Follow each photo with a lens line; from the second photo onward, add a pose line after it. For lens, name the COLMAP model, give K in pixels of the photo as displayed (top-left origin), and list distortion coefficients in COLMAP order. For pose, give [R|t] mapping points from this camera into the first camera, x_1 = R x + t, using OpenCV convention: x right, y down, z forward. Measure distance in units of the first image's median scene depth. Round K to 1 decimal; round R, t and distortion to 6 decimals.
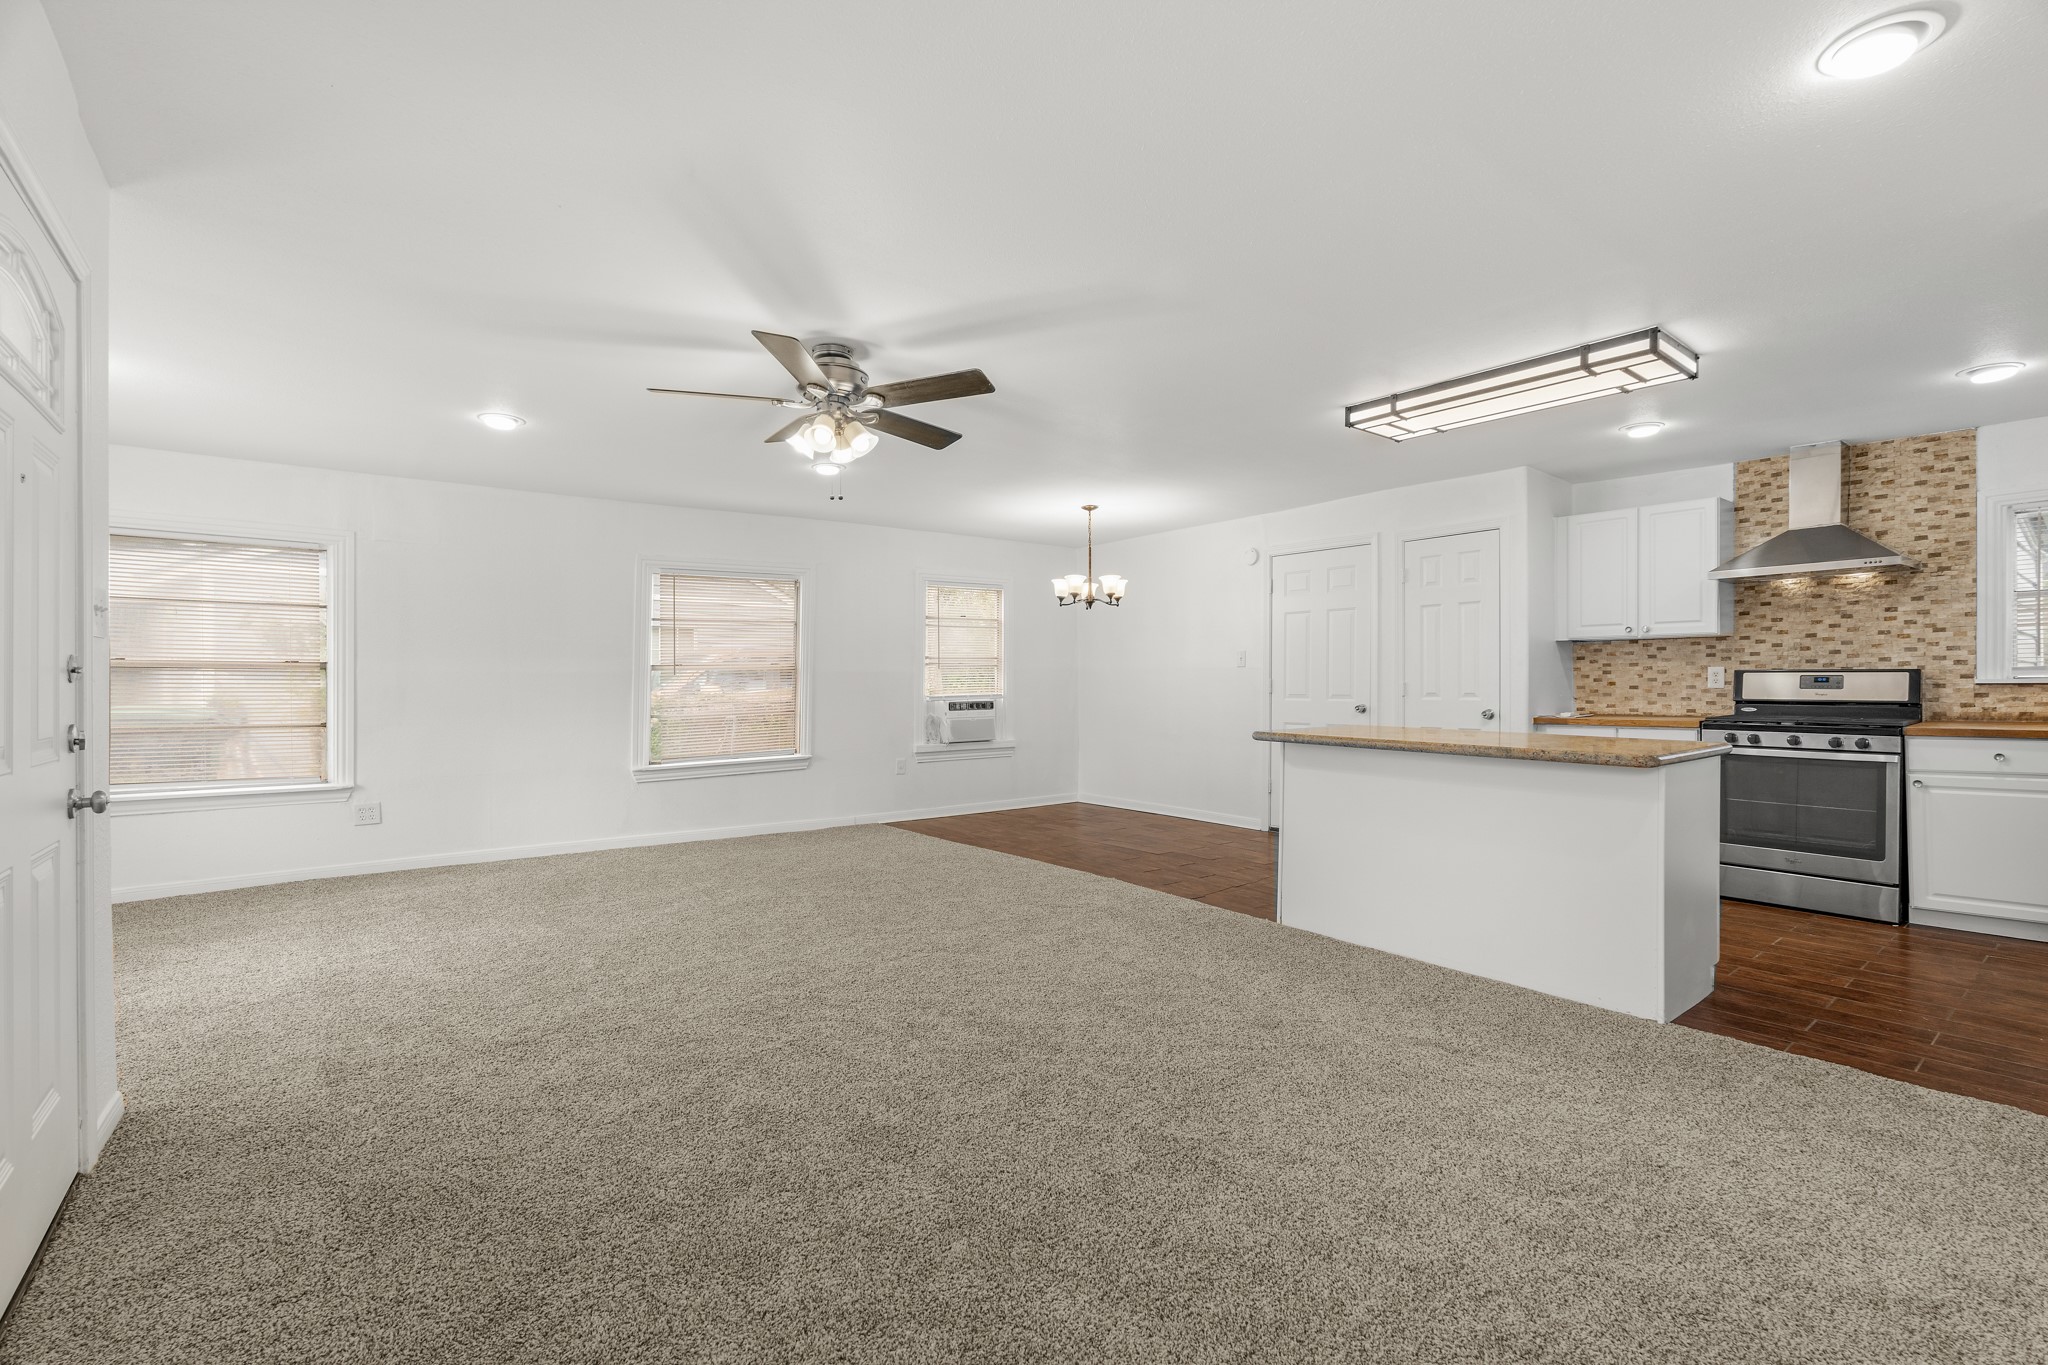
lens RADIAL K [[907.9, 0, 1023.0], [0, 907.9, 688.1], [0, 0, 1]] dist [-0.005493, 0.000199]
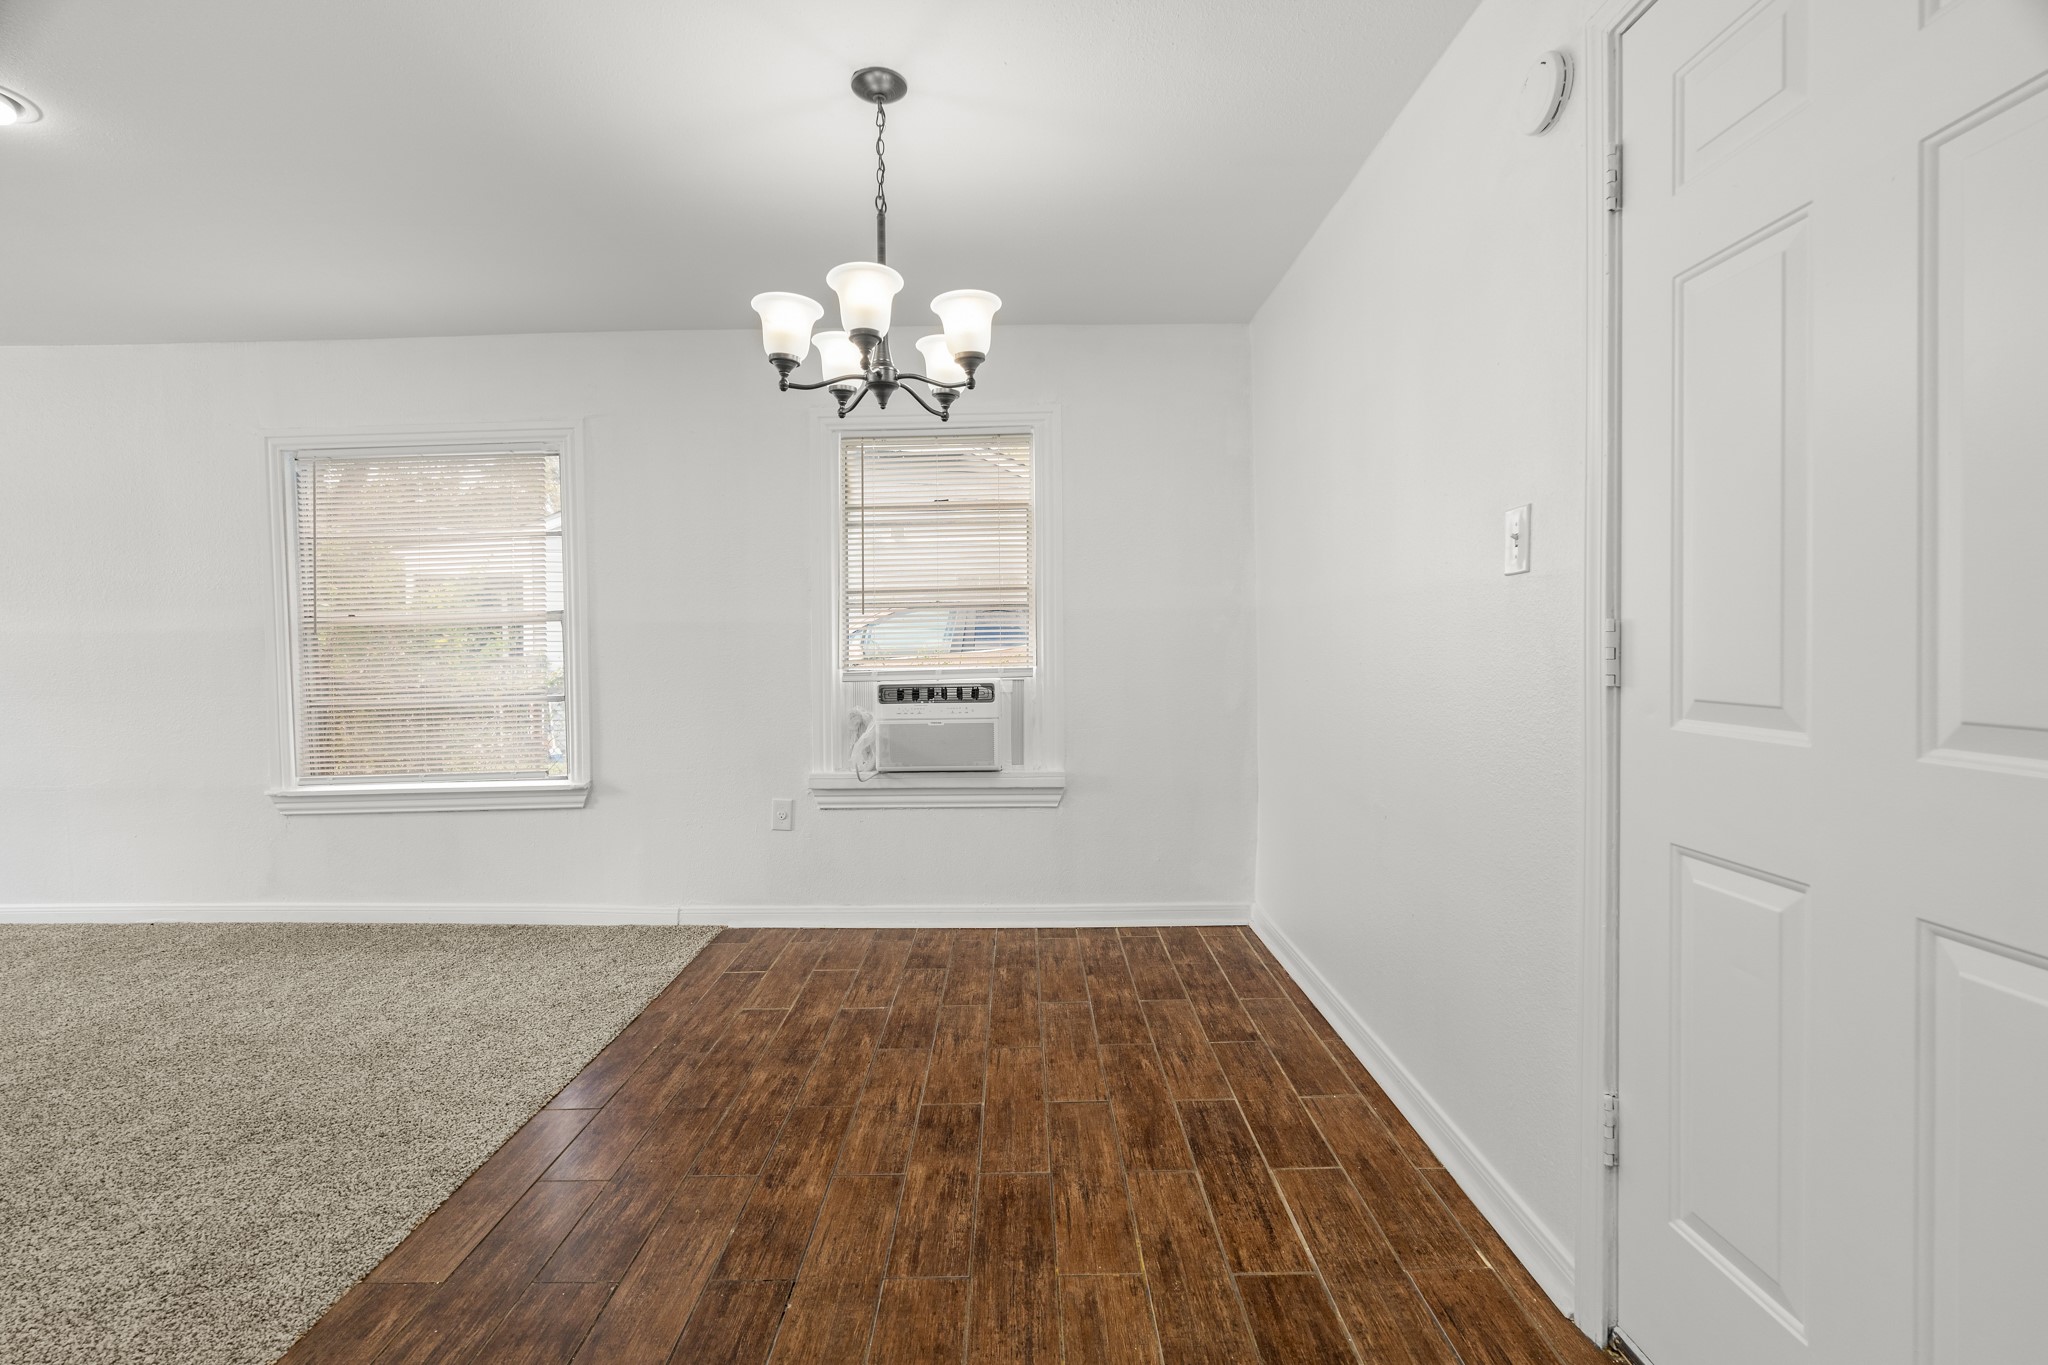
lens RADIAL K [[907.9, 0, 1020.2], [0, 907.9, 639.7], [0, 0, 1]] dist [-0.005493, 0.000199]
pose [[0.787922, -0.006239, -0.615744, 0.392823], [0.000588, 0.999956, -0.009380, -0.005339], [0.615775, 0.007028, 0.787891, 1.007550]]
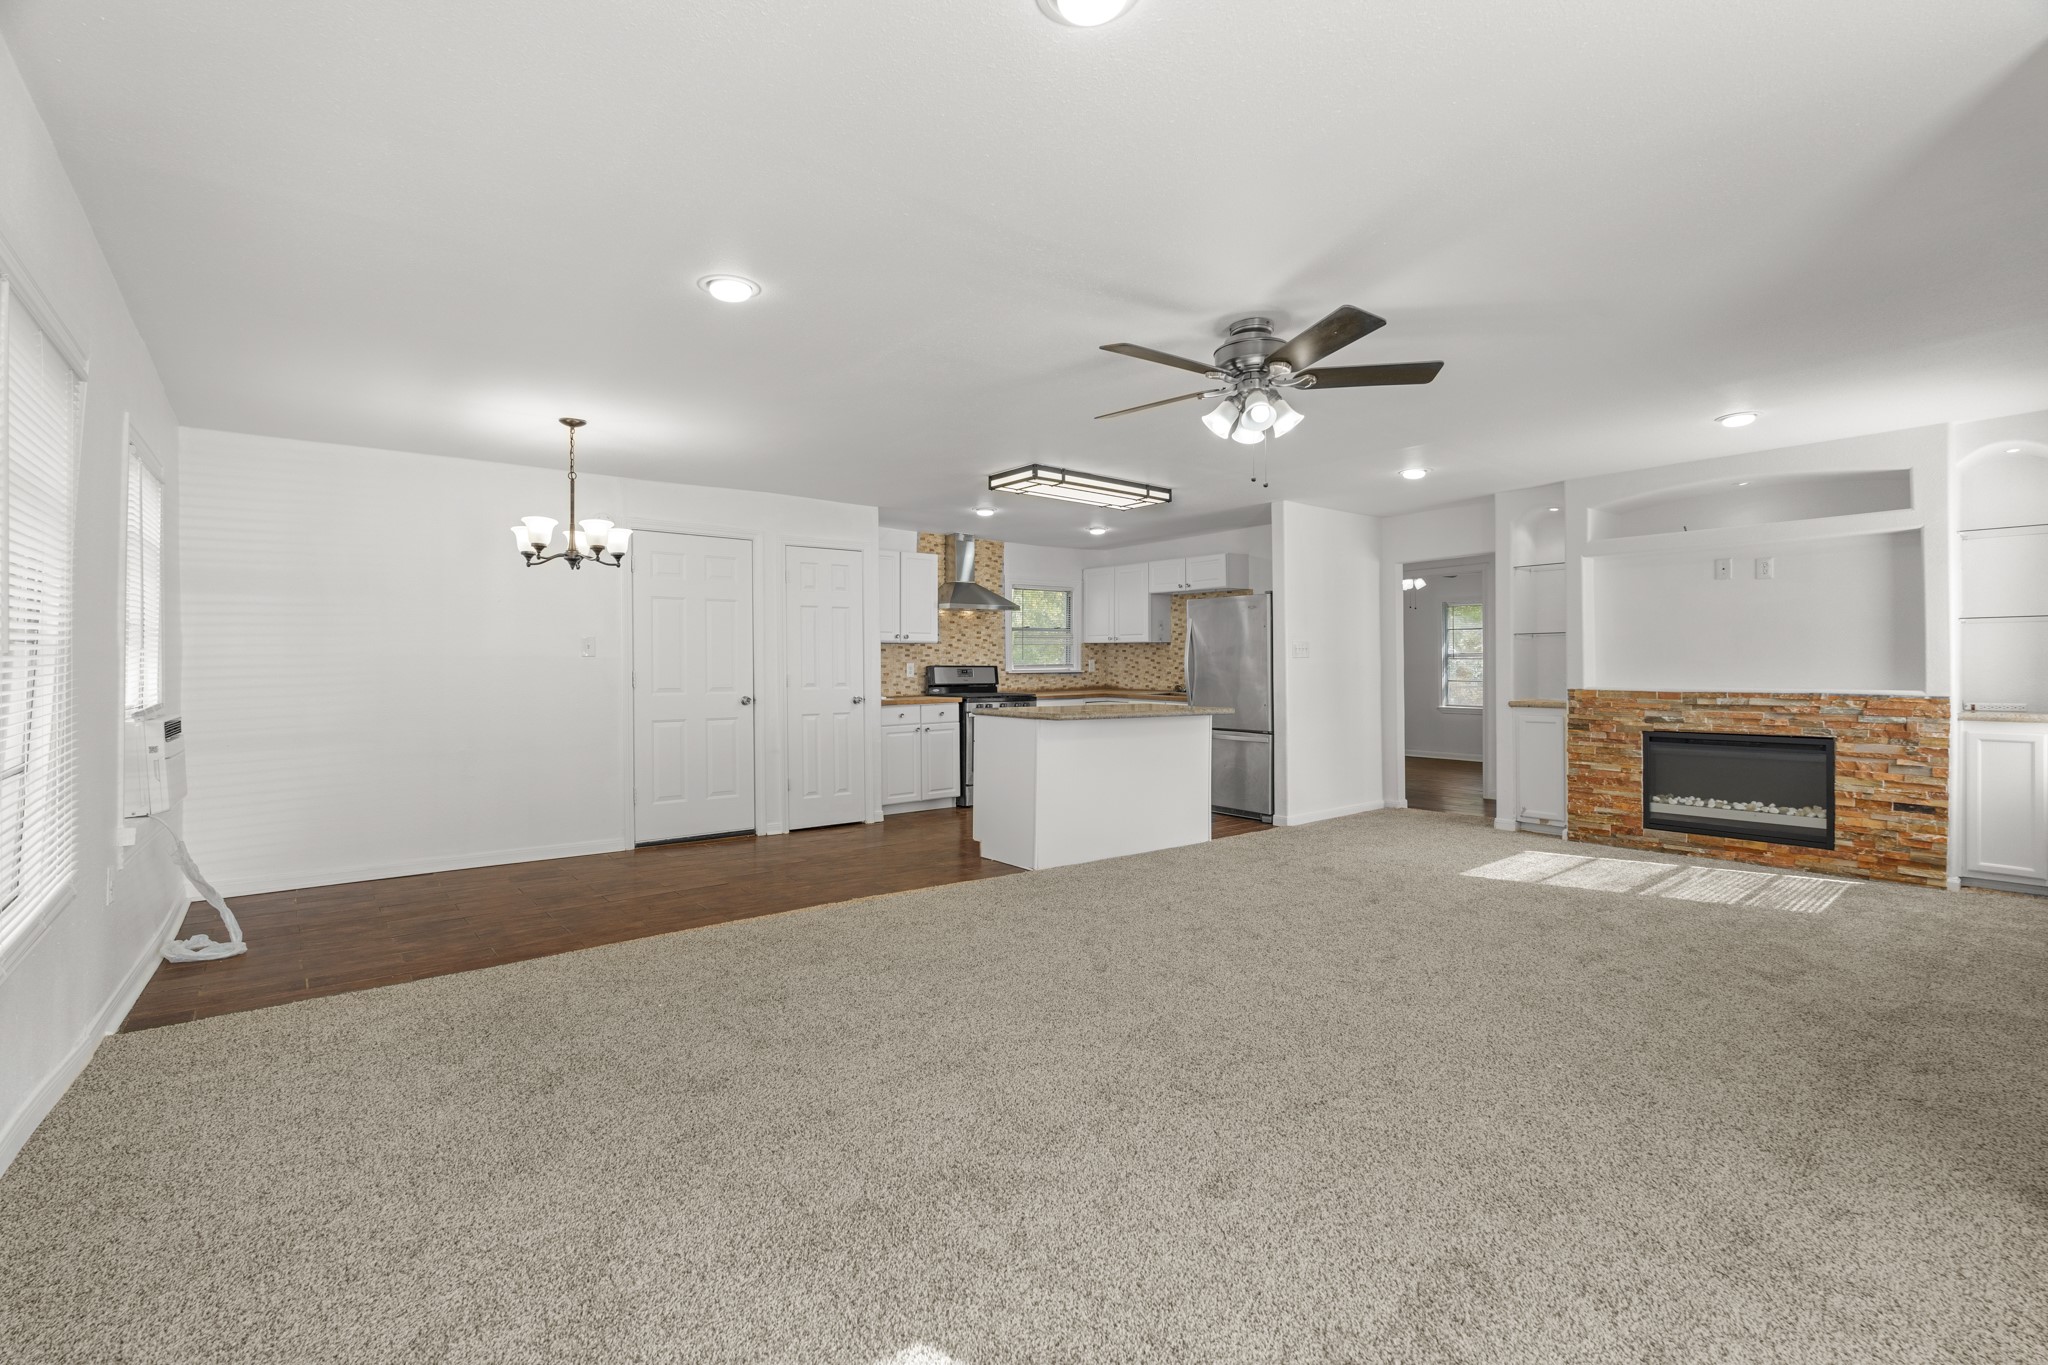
lens RADIAL K [[907.9, 0, 1013.7], [0, 907.9, 666.9], [0, 0, 1]] dist [-0.005493, 0.000199]
pose [[-0.011015, 0.005804, 0.999922, -0.791193], [0.012349, 0.999908, -0.005668, -0.006651], [-0.999863, 0.012286, -0.011086, 0.869496]]
